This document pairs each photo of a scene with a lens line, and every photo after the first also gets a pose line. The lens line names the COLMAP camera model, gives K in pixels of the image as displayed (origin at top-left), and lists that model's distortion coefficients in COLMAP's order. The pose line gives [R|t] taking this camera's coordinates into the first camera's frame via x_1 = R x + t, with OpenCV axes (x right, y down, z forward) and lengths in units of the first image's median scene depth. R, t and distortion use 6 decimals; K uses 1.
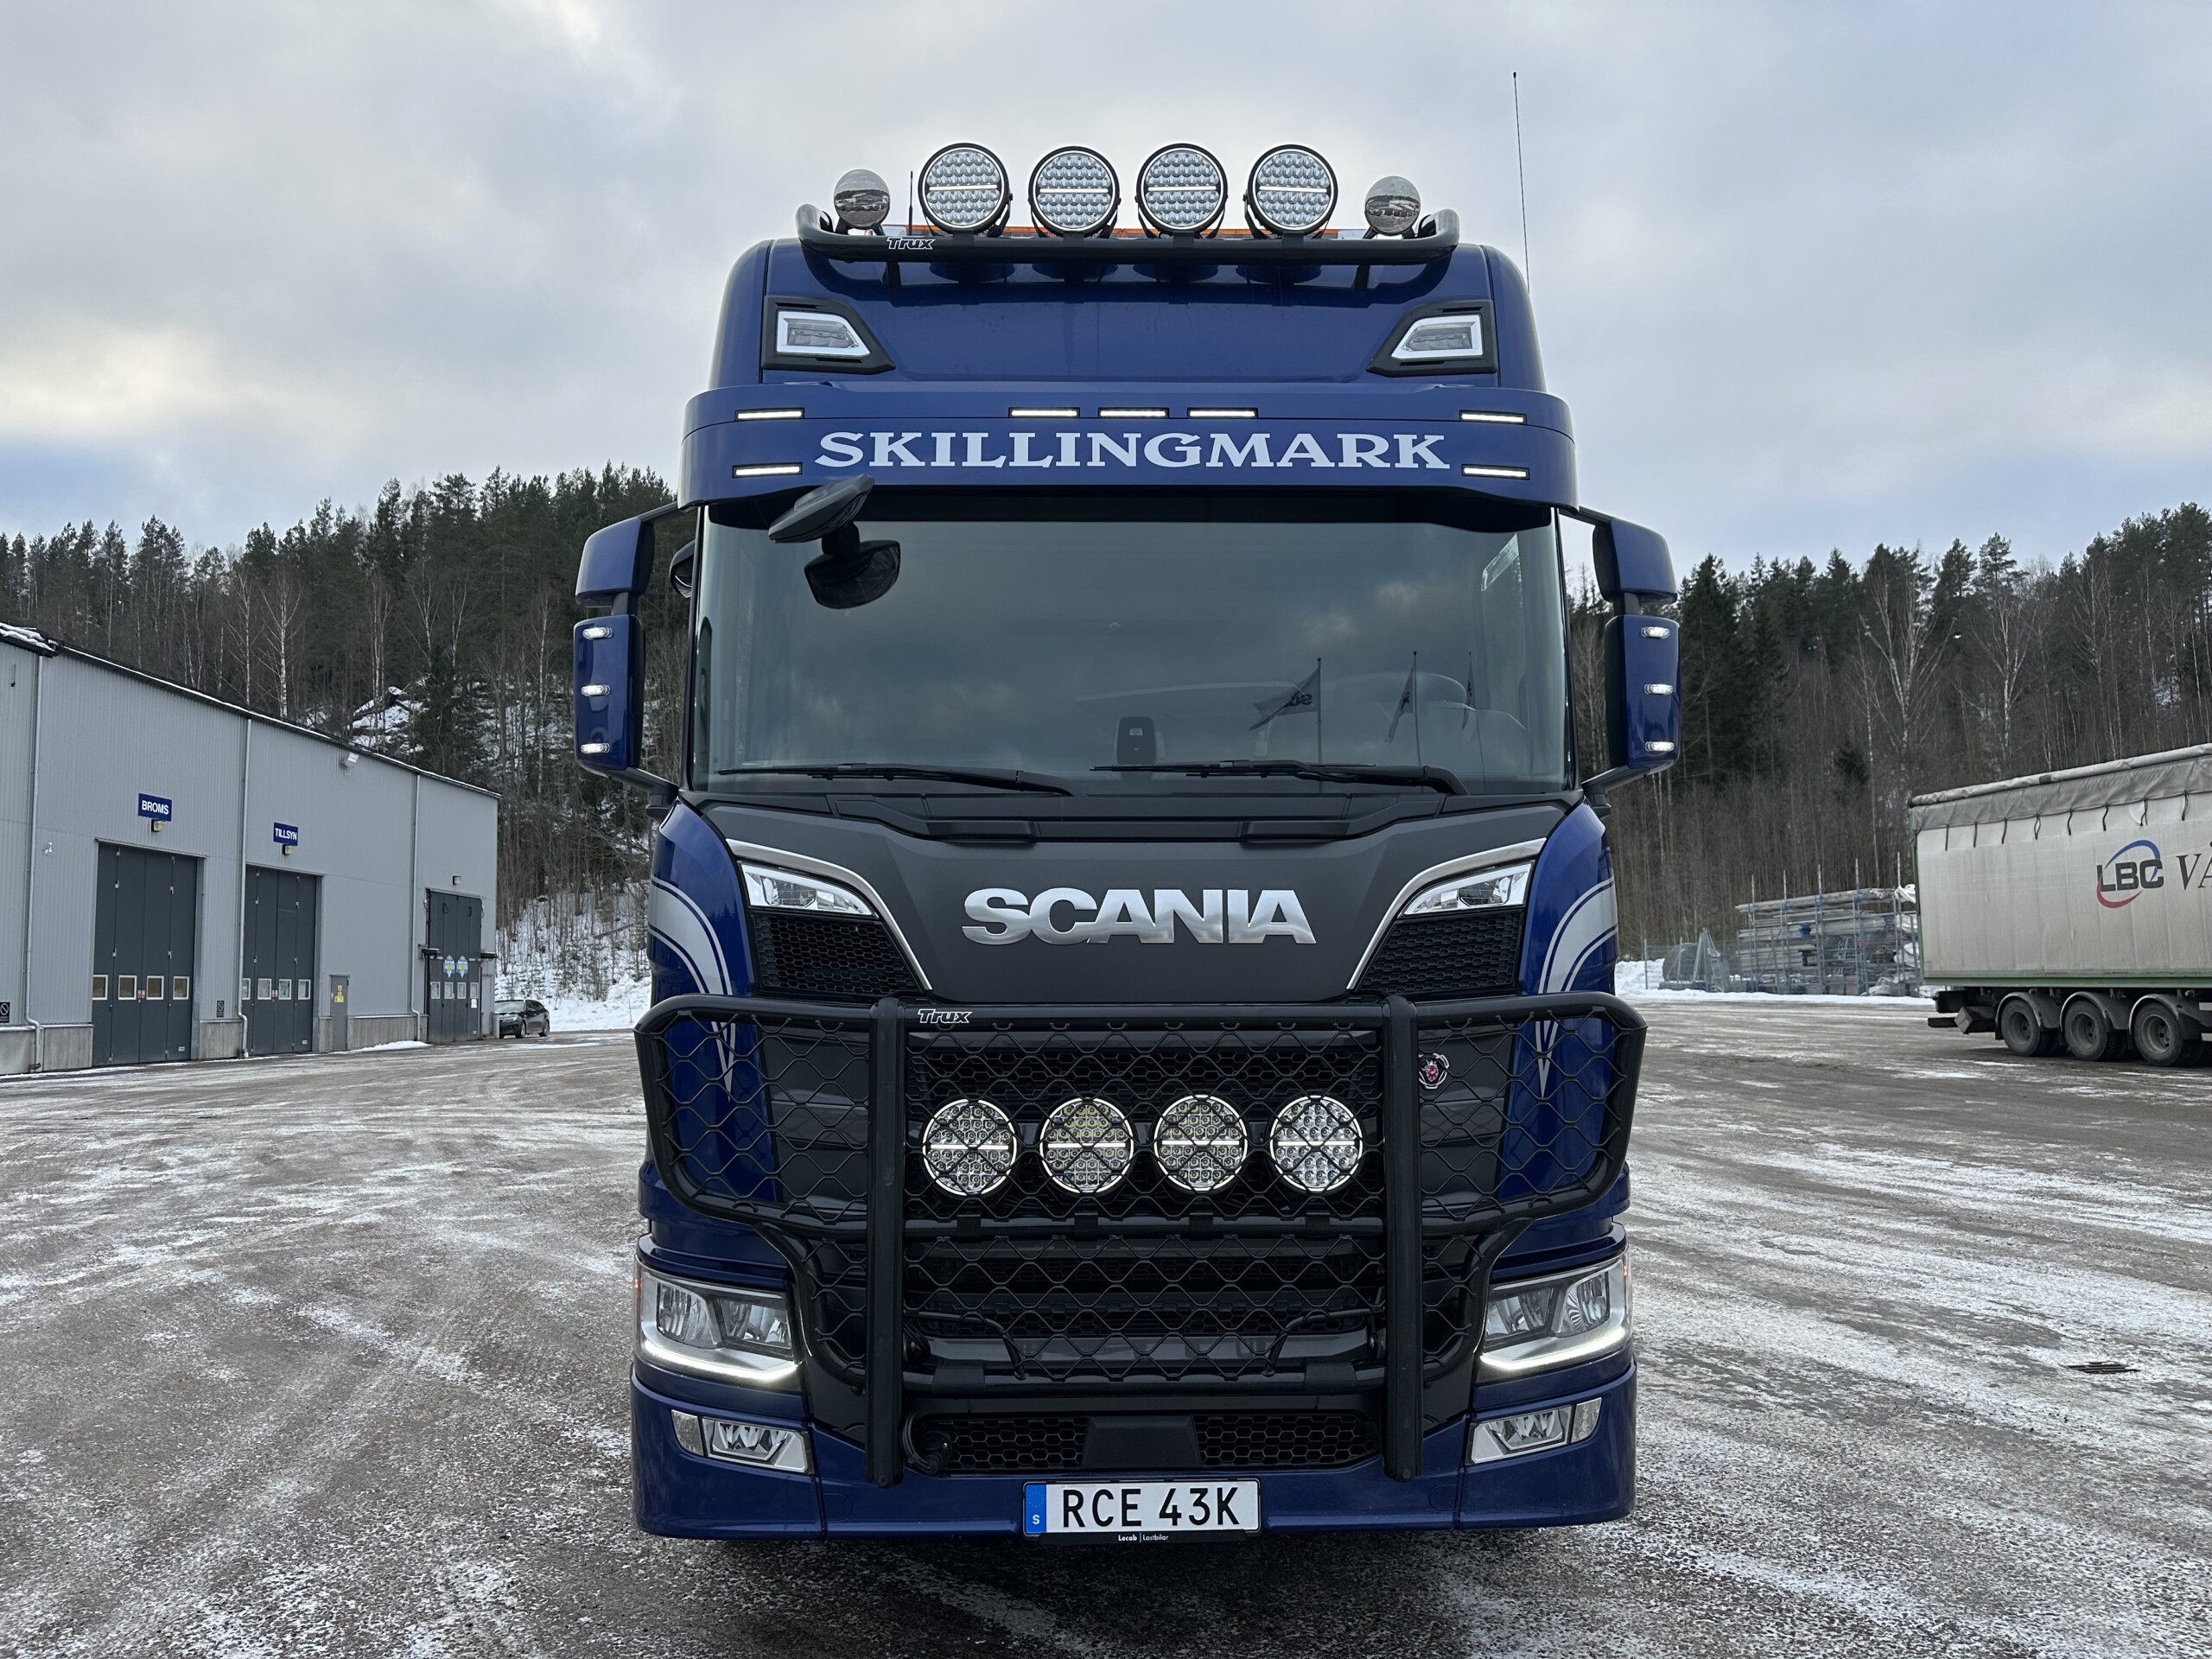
lens RADIAL K [[1564.7, 0, 1103.5], [0, 1564.7, 804.0], [0, 0, 1]] dist [0.095941, -0.096373]
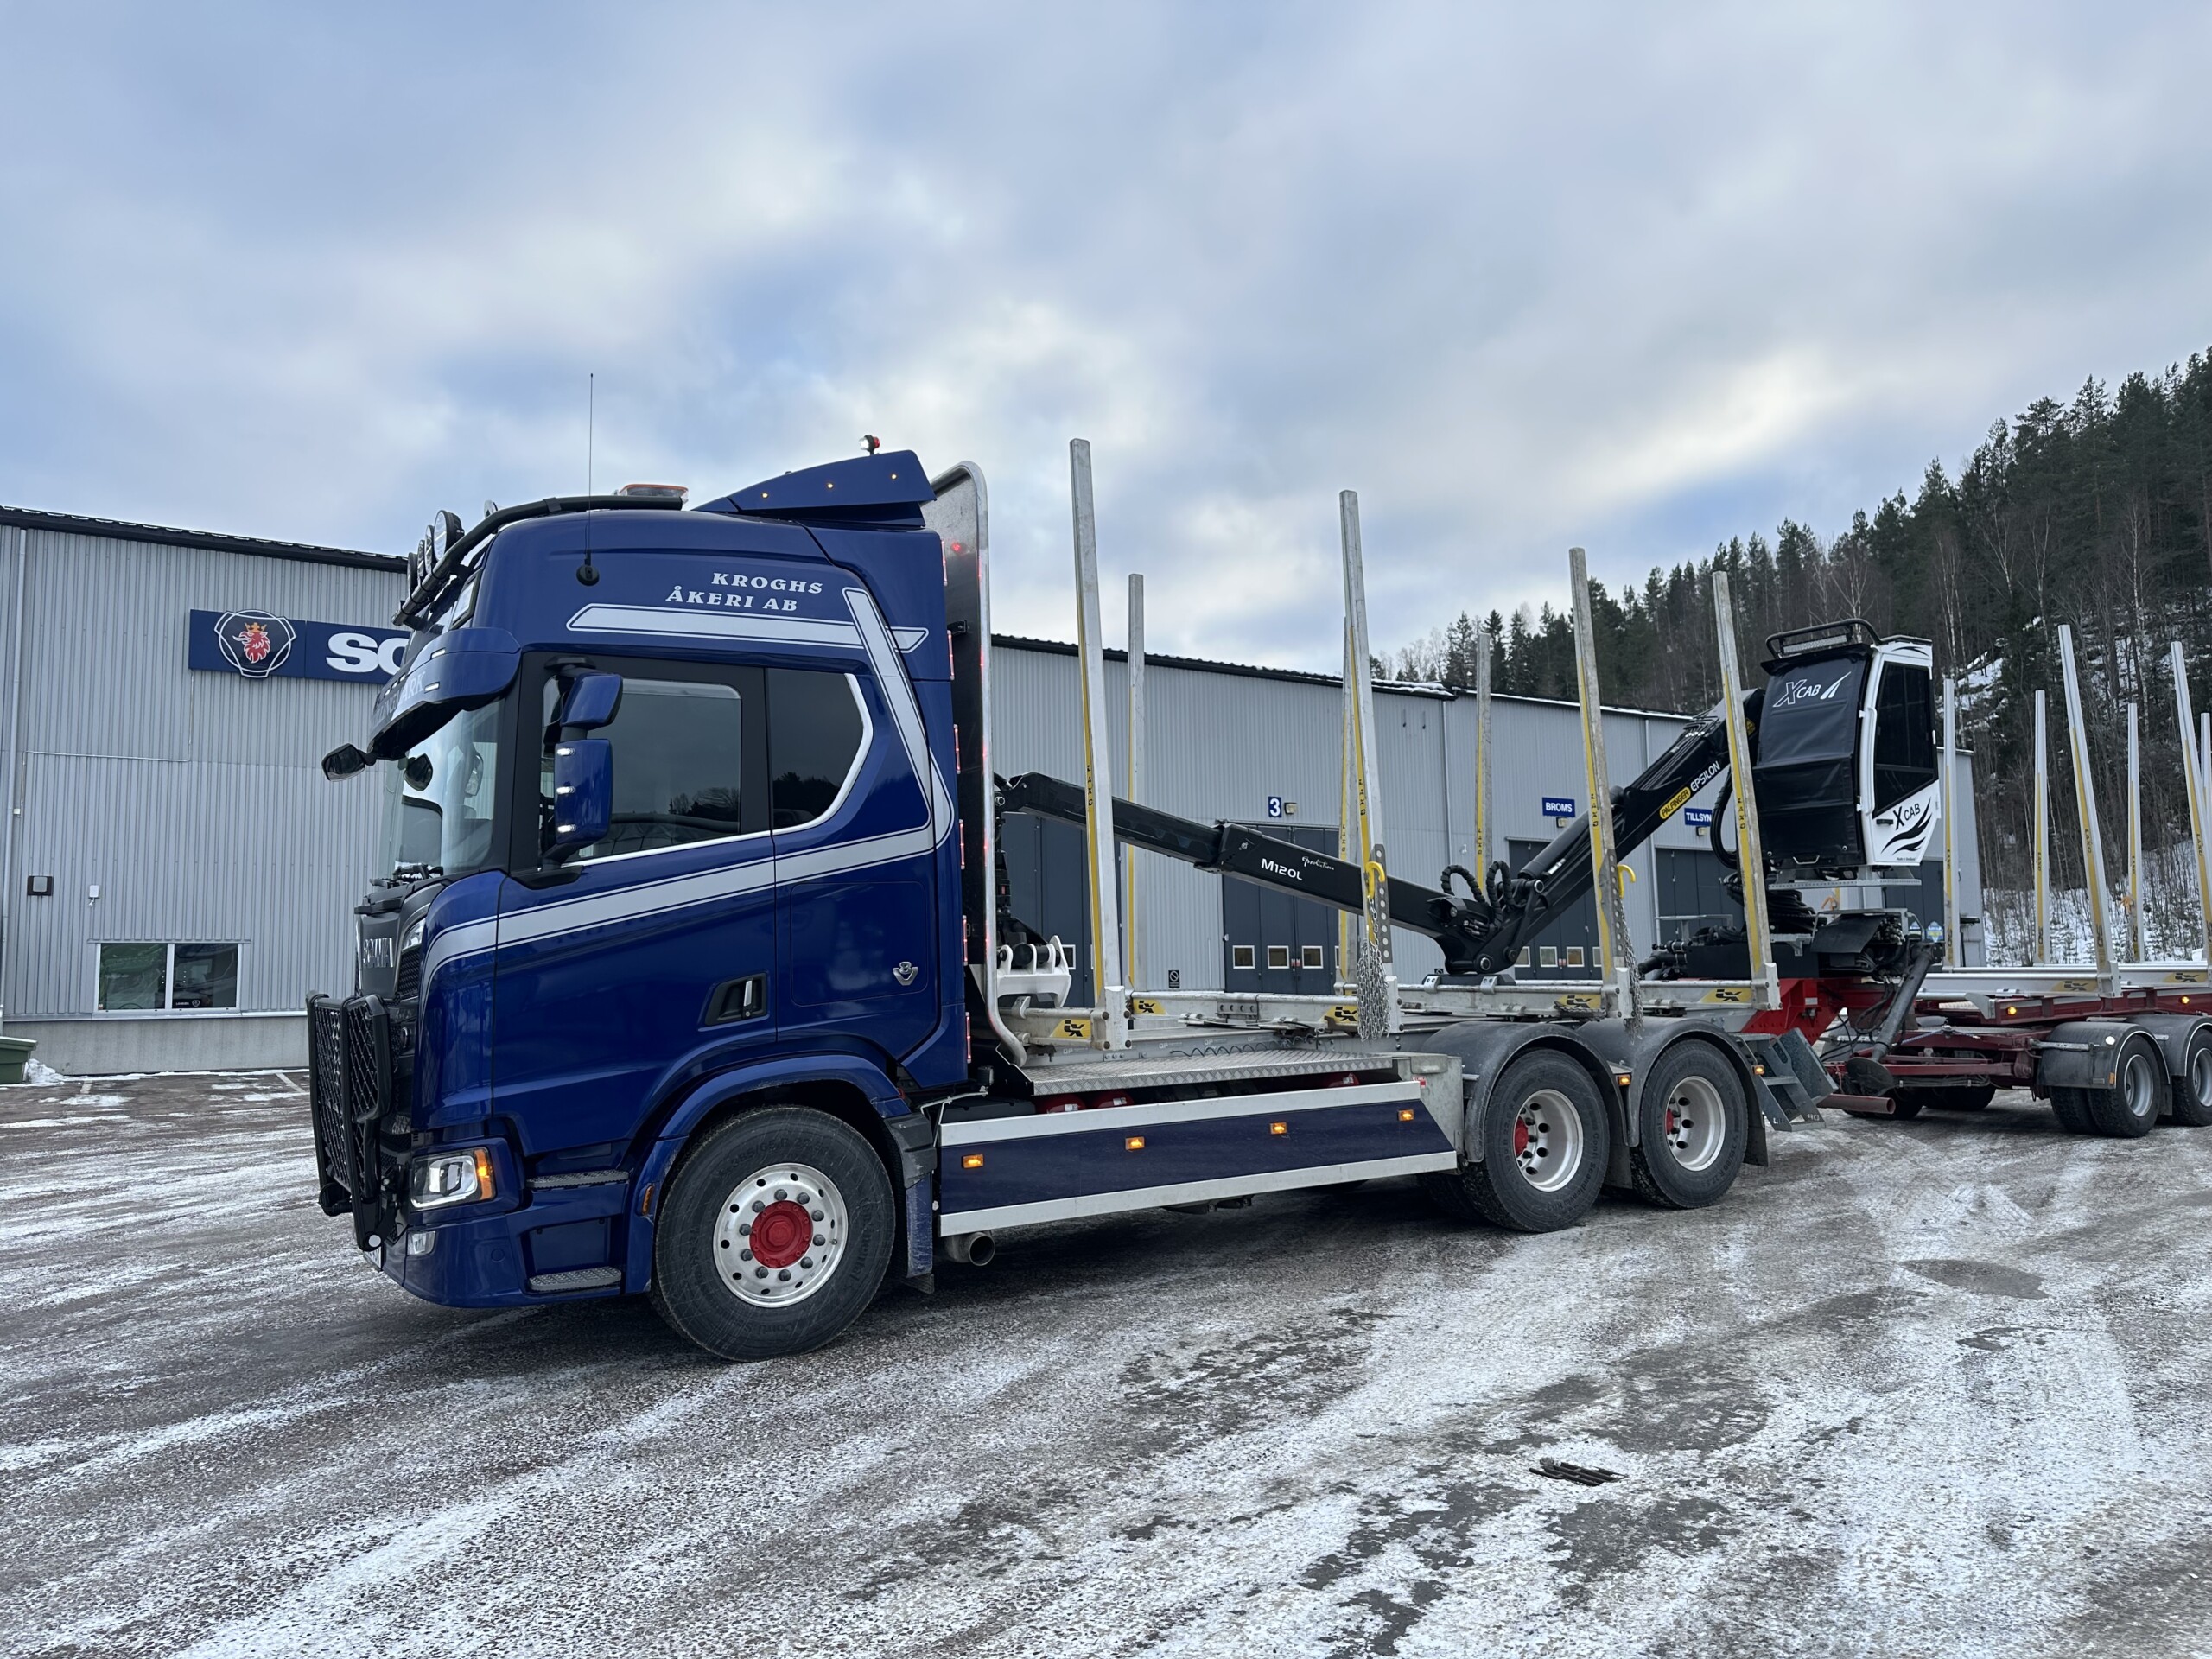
lens RADIAL K [[1564.7, 0, 1103.5], [0, 1564.7, 804.0], [0, 0, 1]] dist [0.095941, -0.096373]
pose [[0.521535, -0.084969, -0.848988, 0.273147], [0.105883, 0.993783, -0.034416, 0.004981], [0.846634, -0.071945, 0.527289, 0.091935]]
